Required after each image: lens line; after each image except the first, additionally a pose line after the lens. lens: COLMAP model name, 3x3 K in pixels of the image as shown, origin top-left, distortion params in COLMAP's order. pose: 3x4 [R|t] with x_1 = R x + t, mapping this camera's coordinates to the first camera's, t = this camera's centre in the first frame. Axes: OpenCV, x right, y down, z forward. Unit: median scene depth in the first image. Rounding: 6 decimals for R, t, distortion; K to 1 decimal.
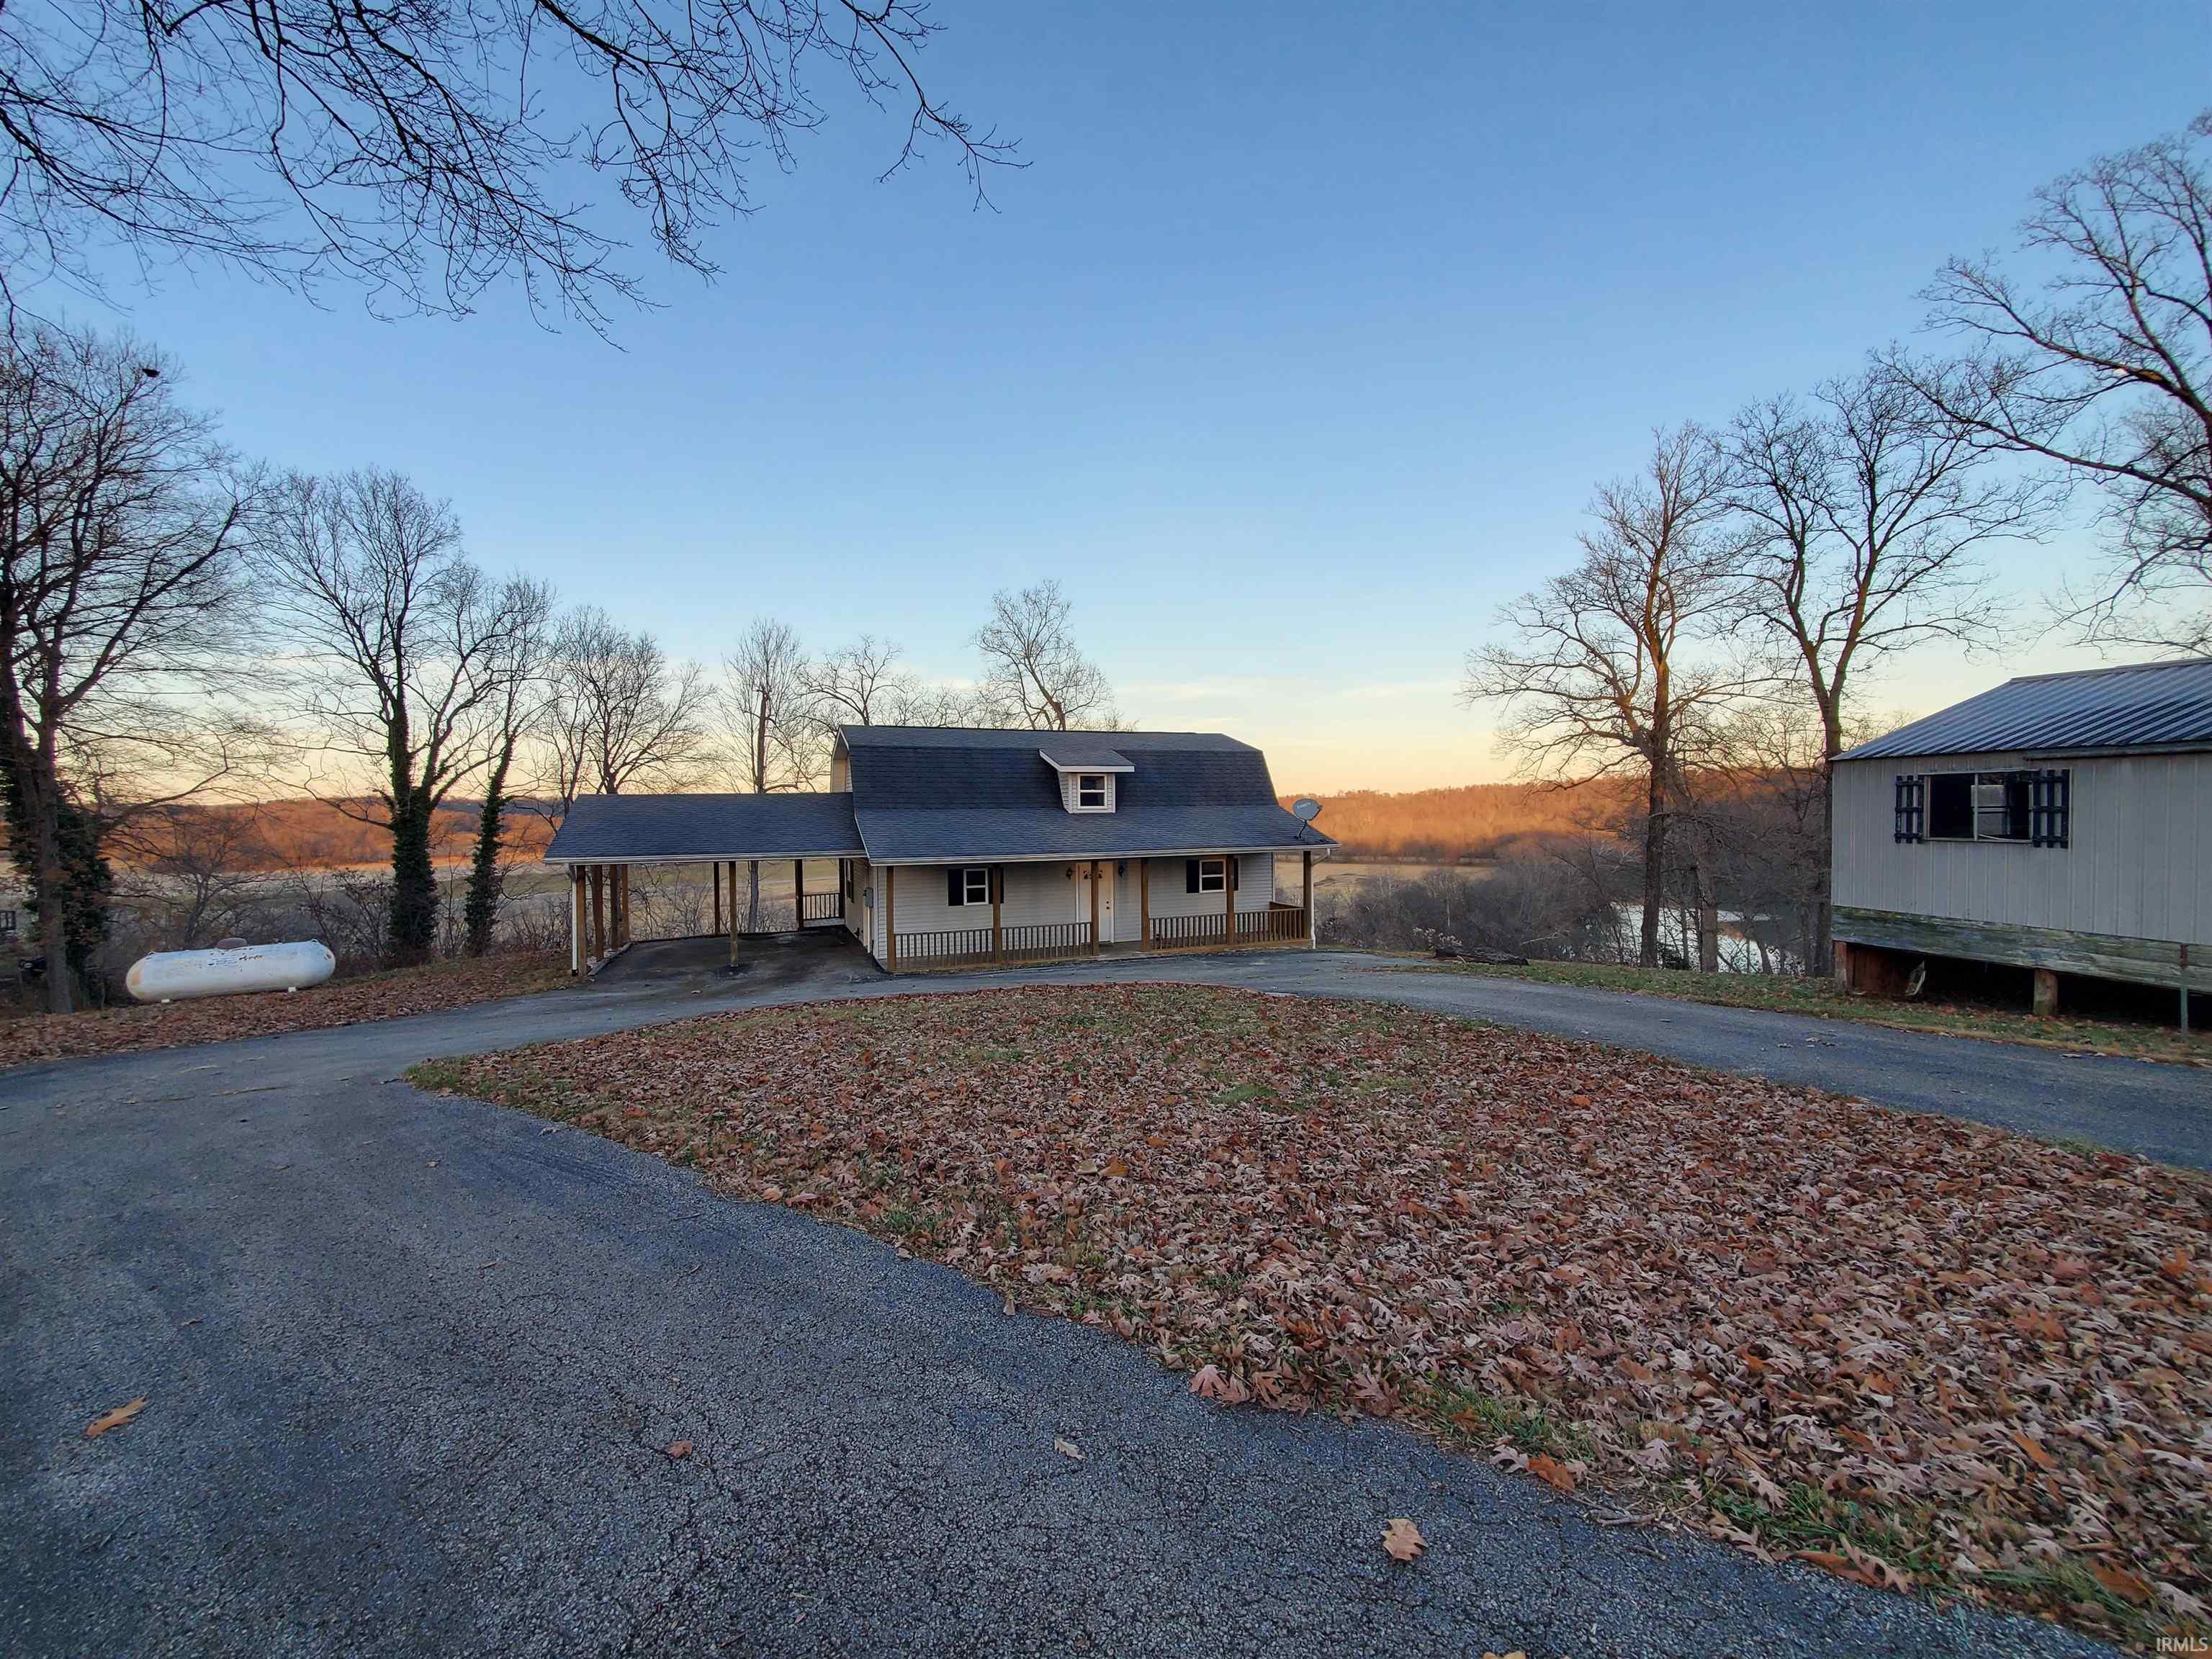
lens RADIAL K [[867.2, 0, 1091.2], [0, 867.2, 827.3], [0, 0, 1]] dist [0.002221, 0.000004]
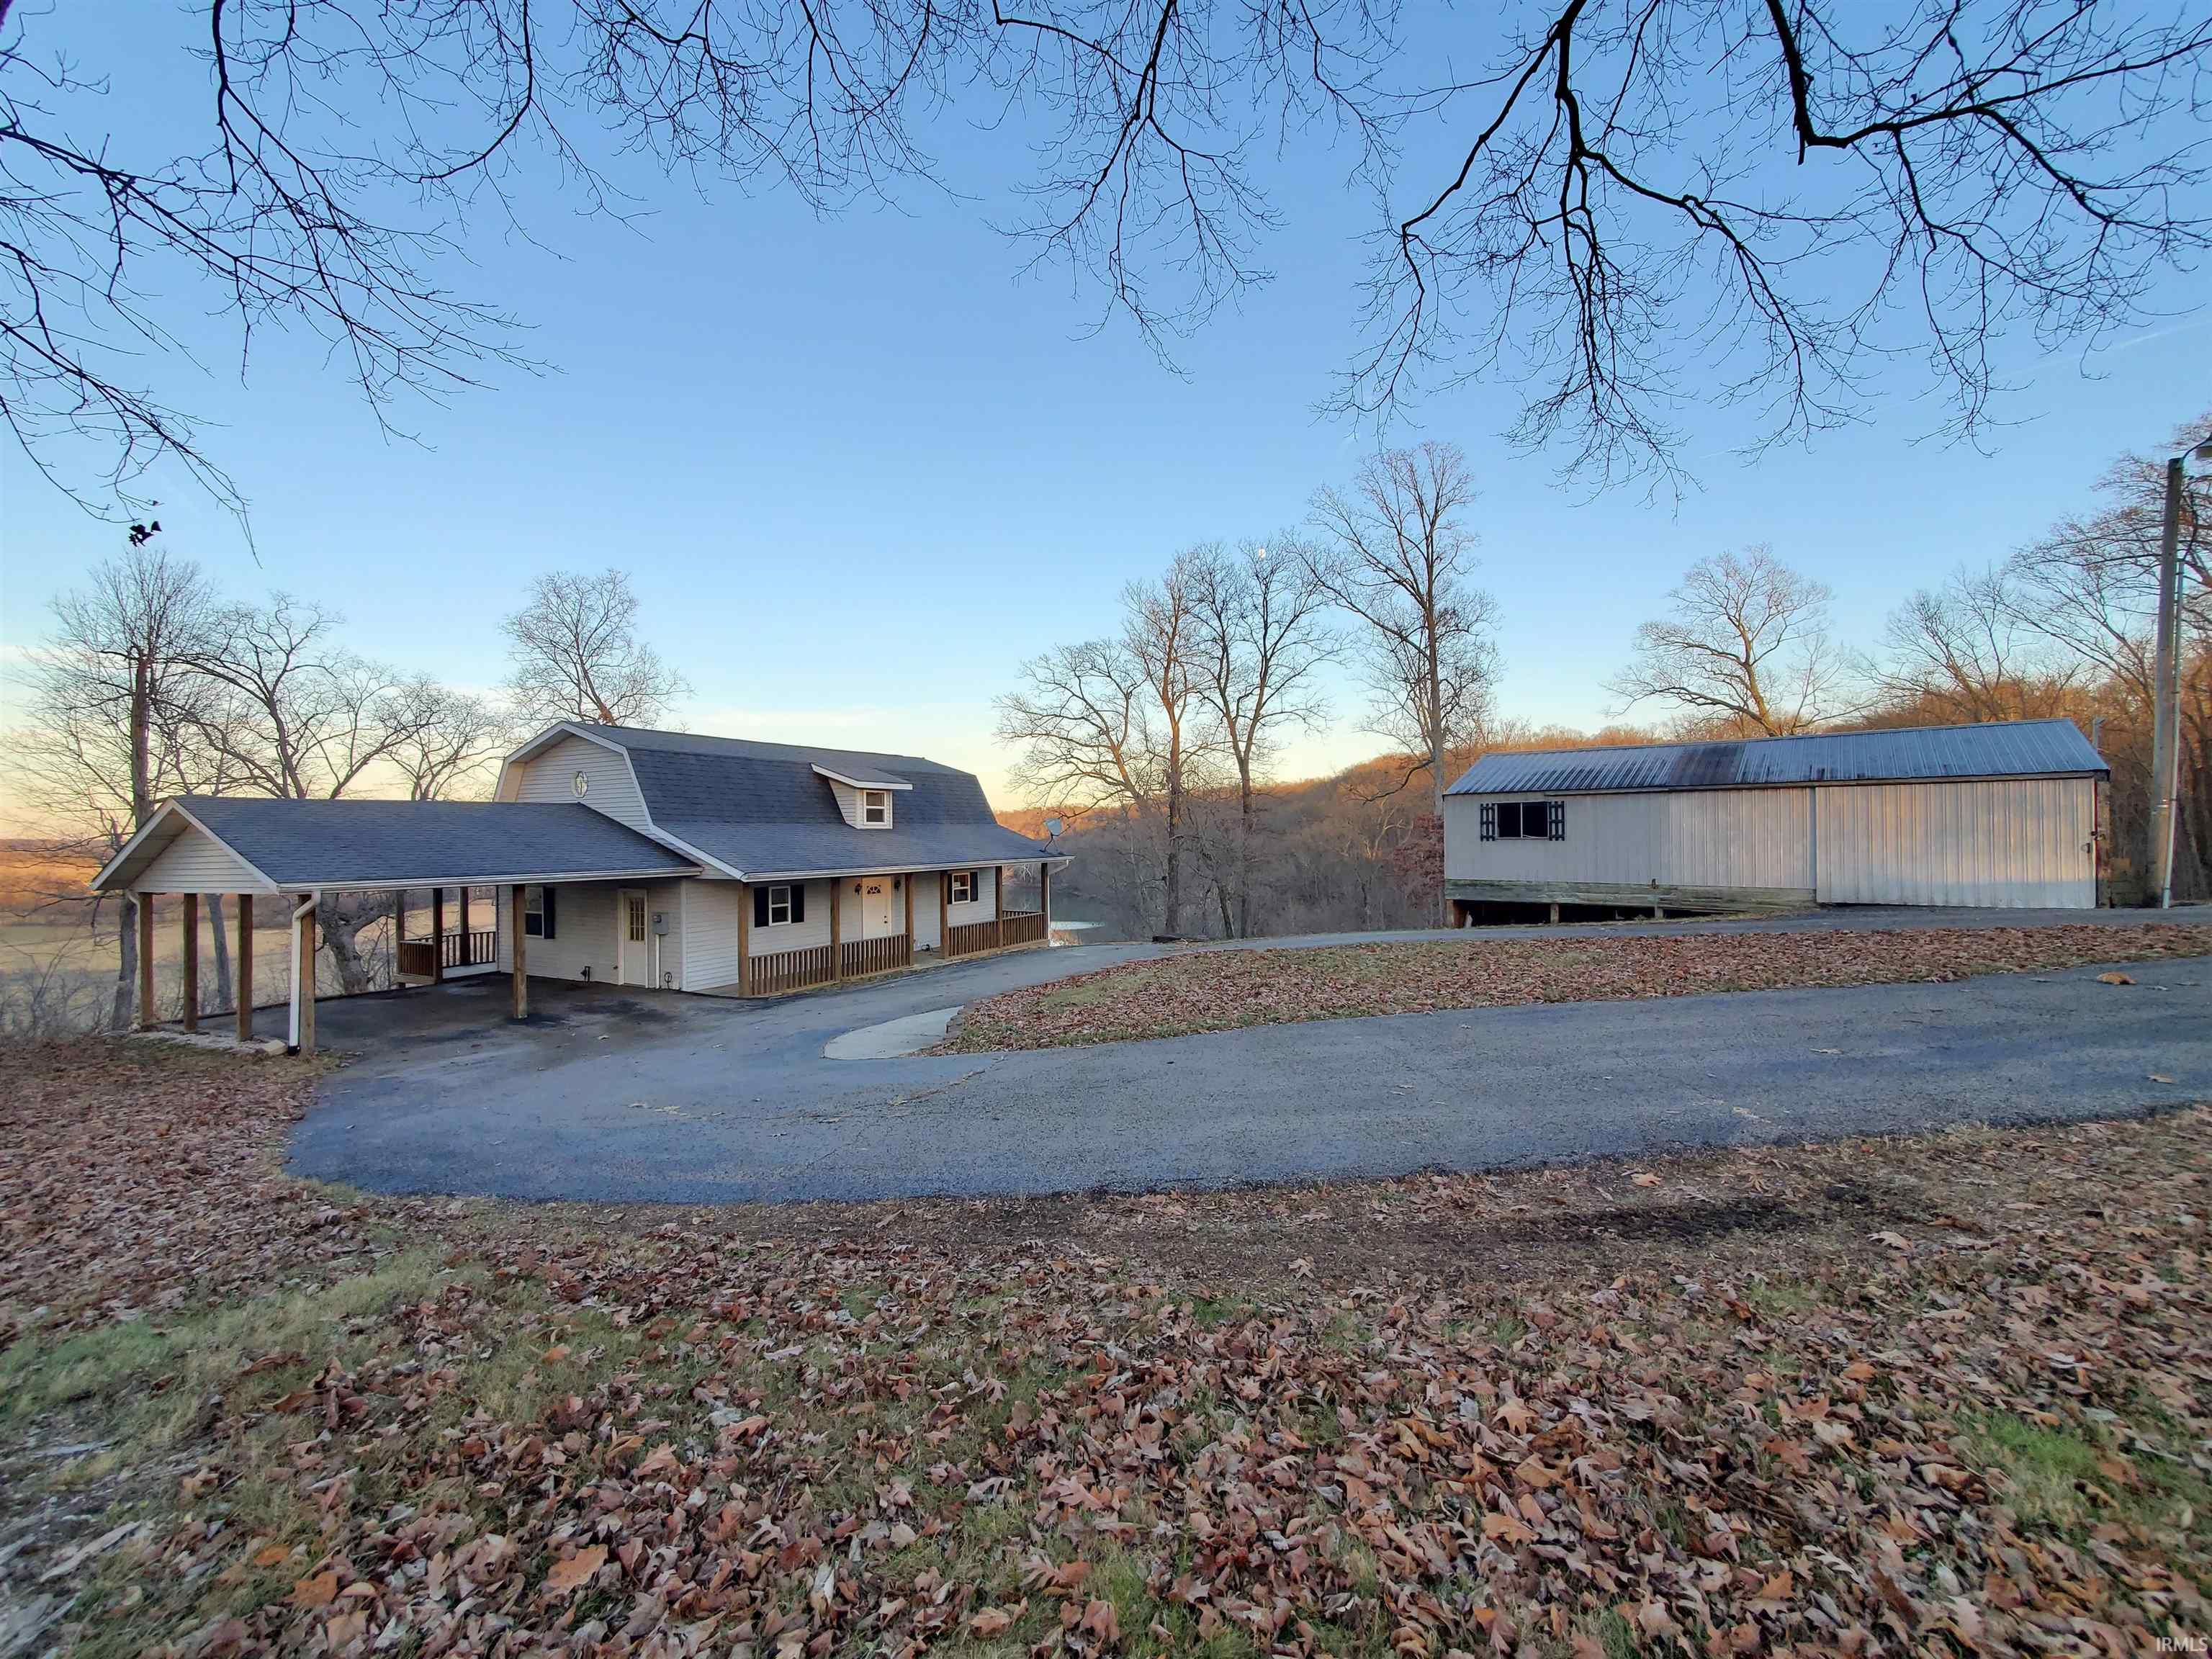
lens RADIAL K [[867.2, 0, 1091.2], [0, 867.2, 827.3], [0, 0, 1]] dist [0.002221, 0.000004]
pose [[0.786236, 0.006803, 0.617889, -0.411092], [0.015544, 0.999405, -0.030783, 0.016449], [-0.617731, 0.033807, 0.785662, 0.047089]]
